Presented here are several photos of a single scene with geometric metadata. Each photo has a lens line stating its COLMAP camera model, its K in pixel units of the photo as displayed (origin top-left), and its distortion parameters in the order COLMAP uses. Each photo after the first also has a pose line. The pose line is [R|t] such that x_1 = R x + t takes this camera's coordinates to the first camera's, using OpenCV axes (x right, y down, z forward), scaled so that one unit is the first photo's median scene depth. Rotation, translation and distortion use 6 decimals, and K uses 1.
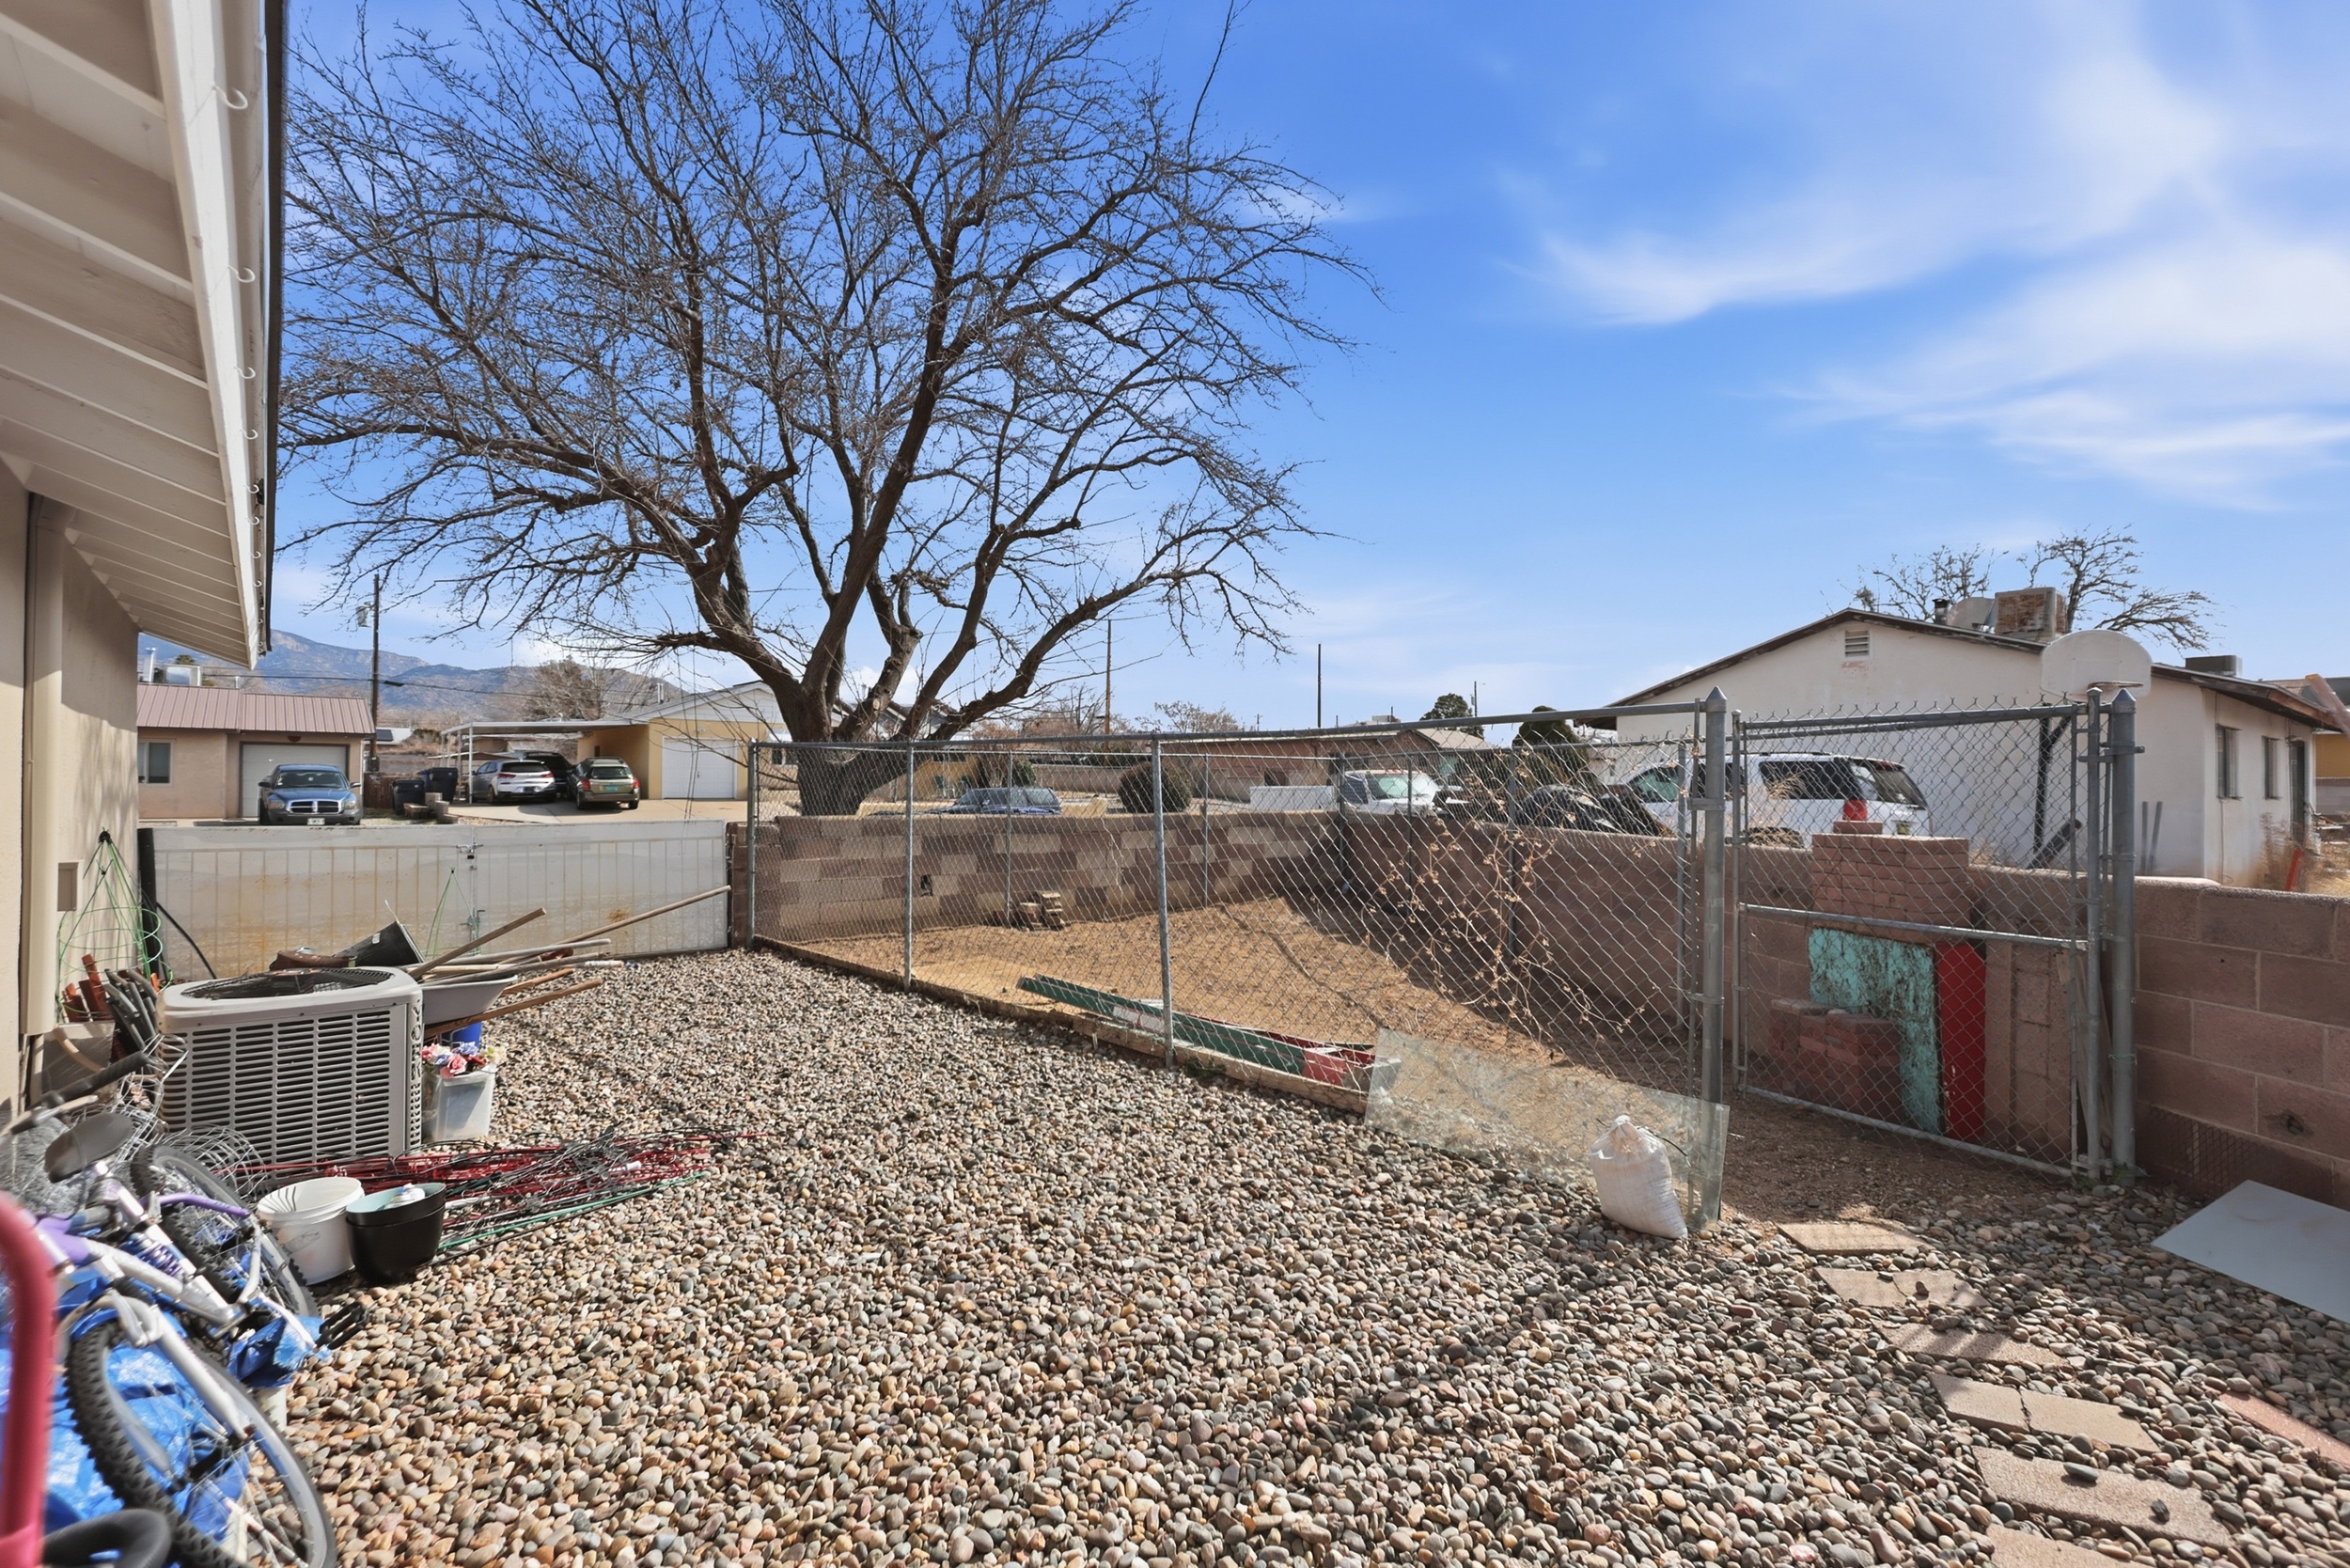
lens RADIAL K [[1073.7, 0, 1175.0], [0, 1073.7, 784.0], [0, 0, 1]] dist [0.000387, -0.000050]
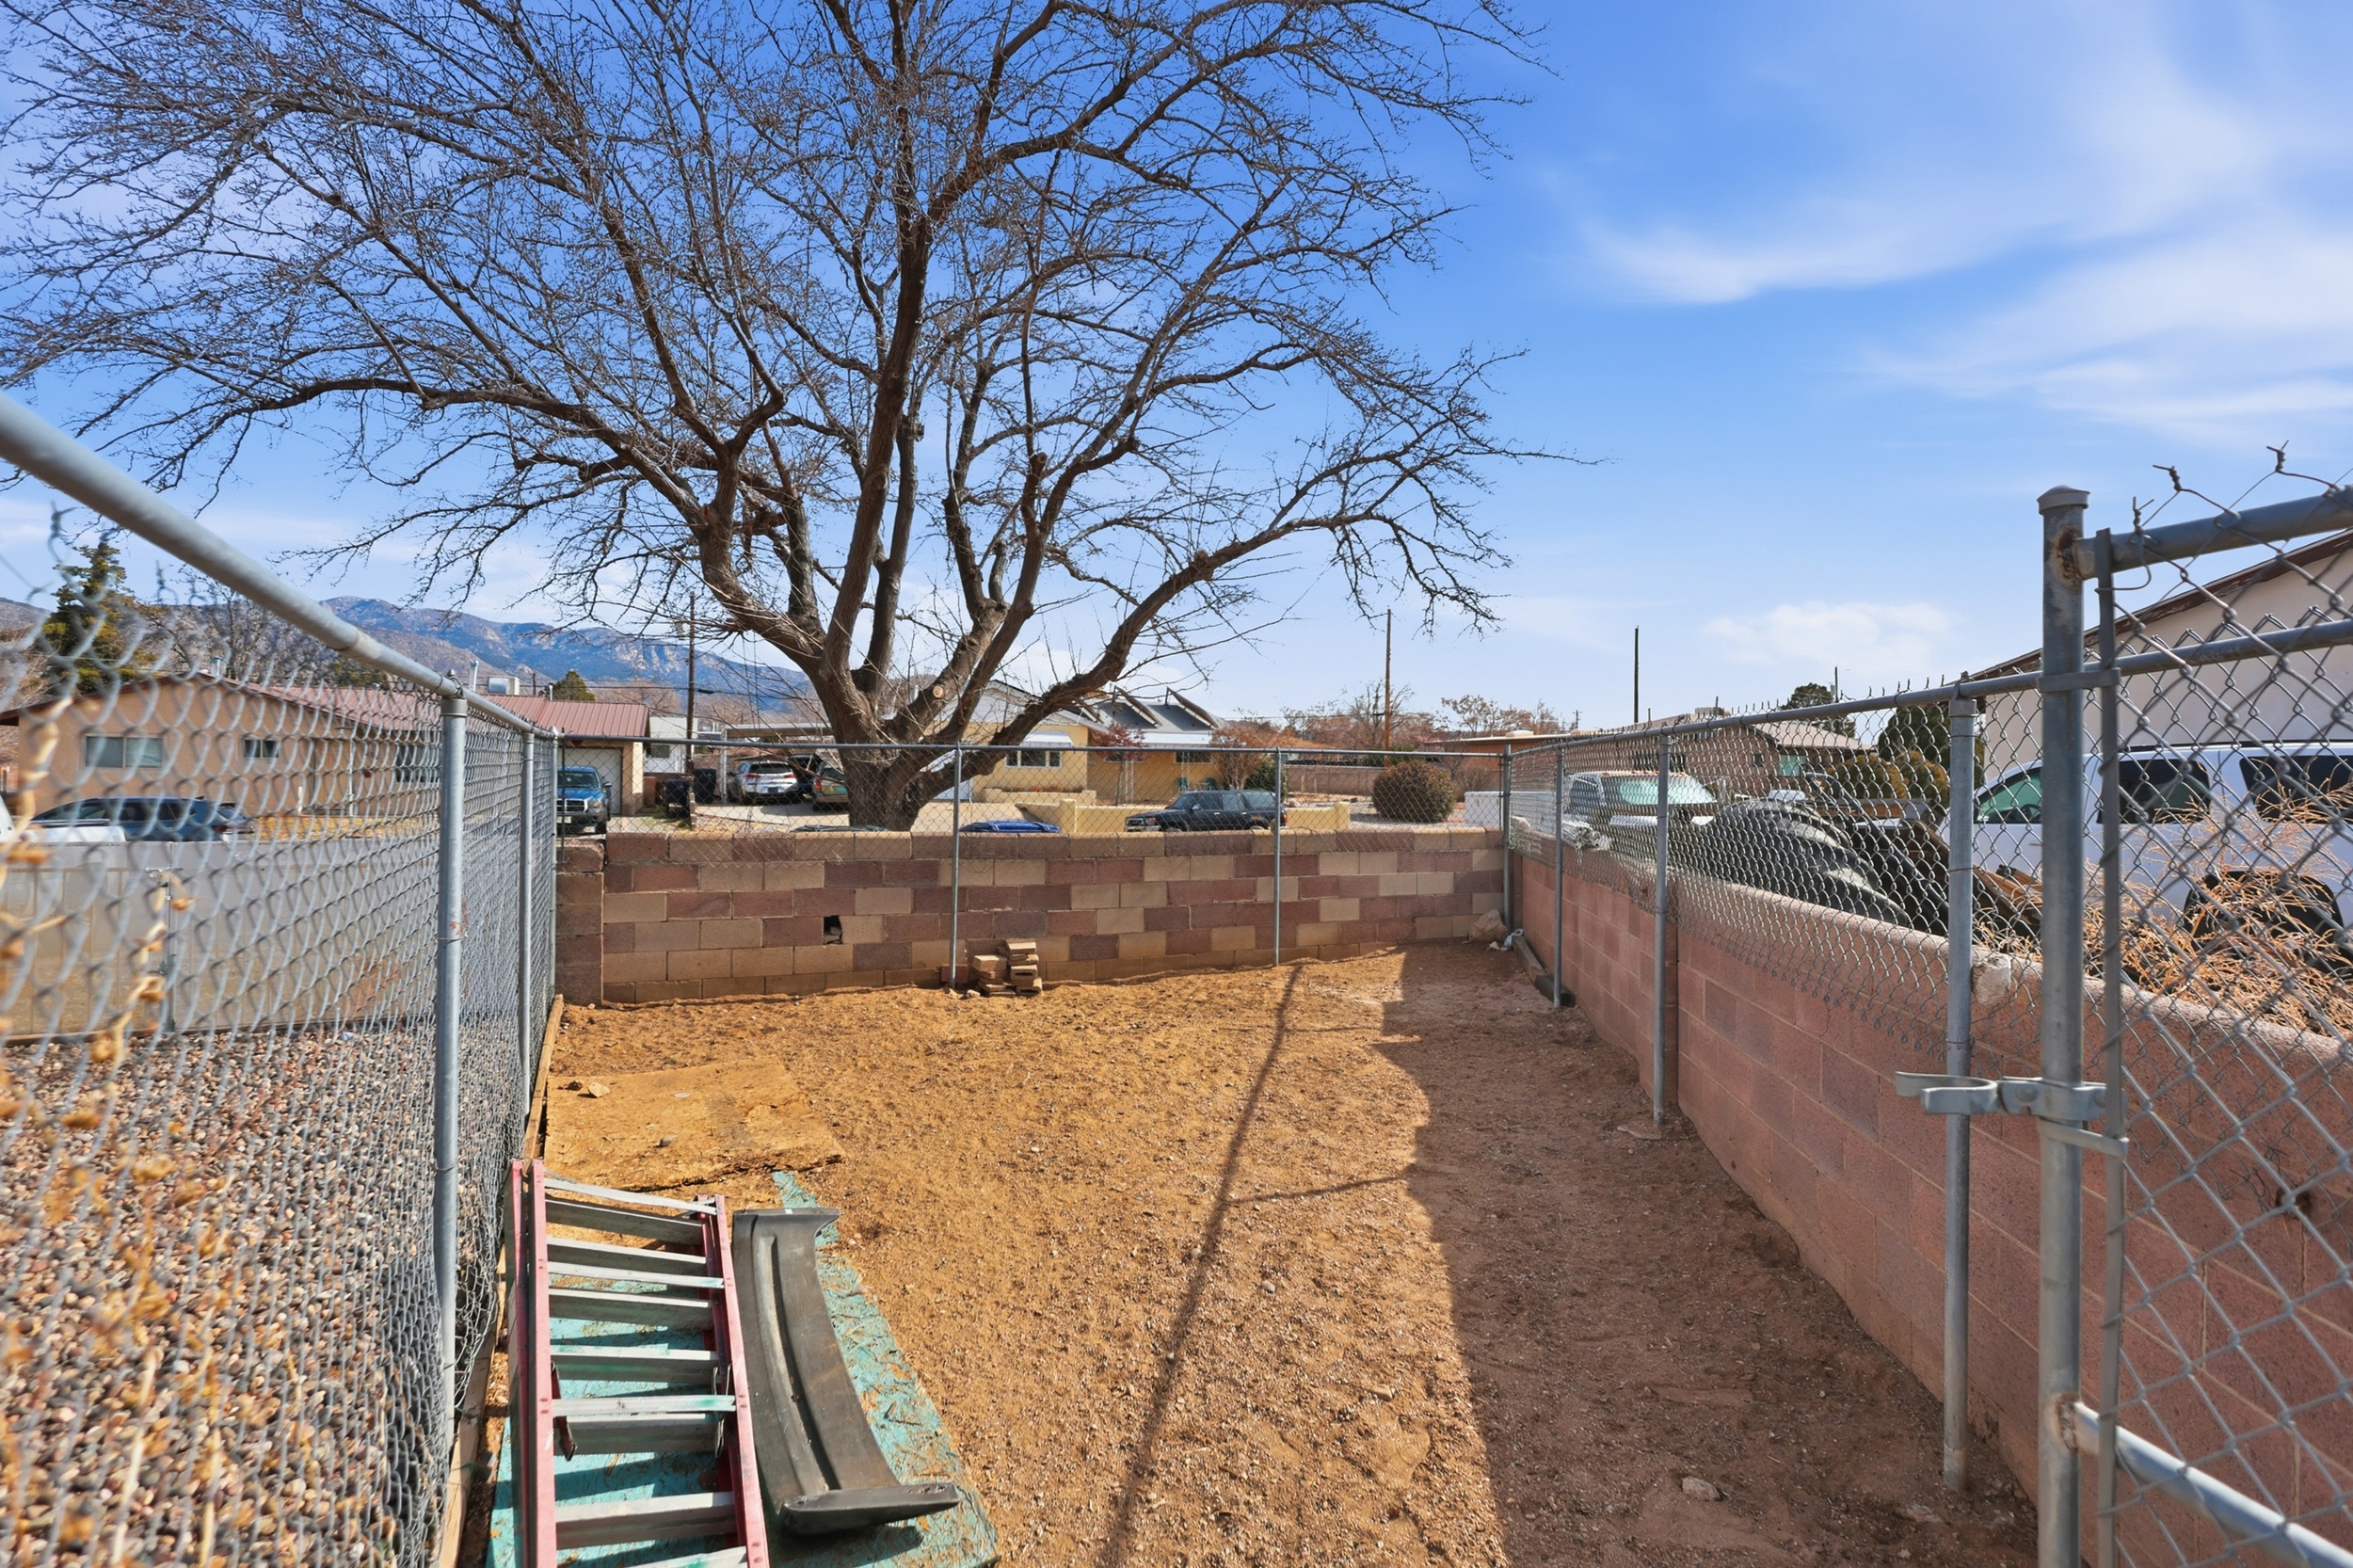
lens RADIAL K [[1097.6, 0, 1176.5], [0, 1097.6, 784.0], [0, 0, 1]] dist [-0.002583, -0.000108]
pose [[0.962192, 0.003897, -0.272343, 0.116507], [-0.004311, 0.999990, -0.000924, -0.002603], [0.272336, 0.002064, 0.962200, 0.208951]]
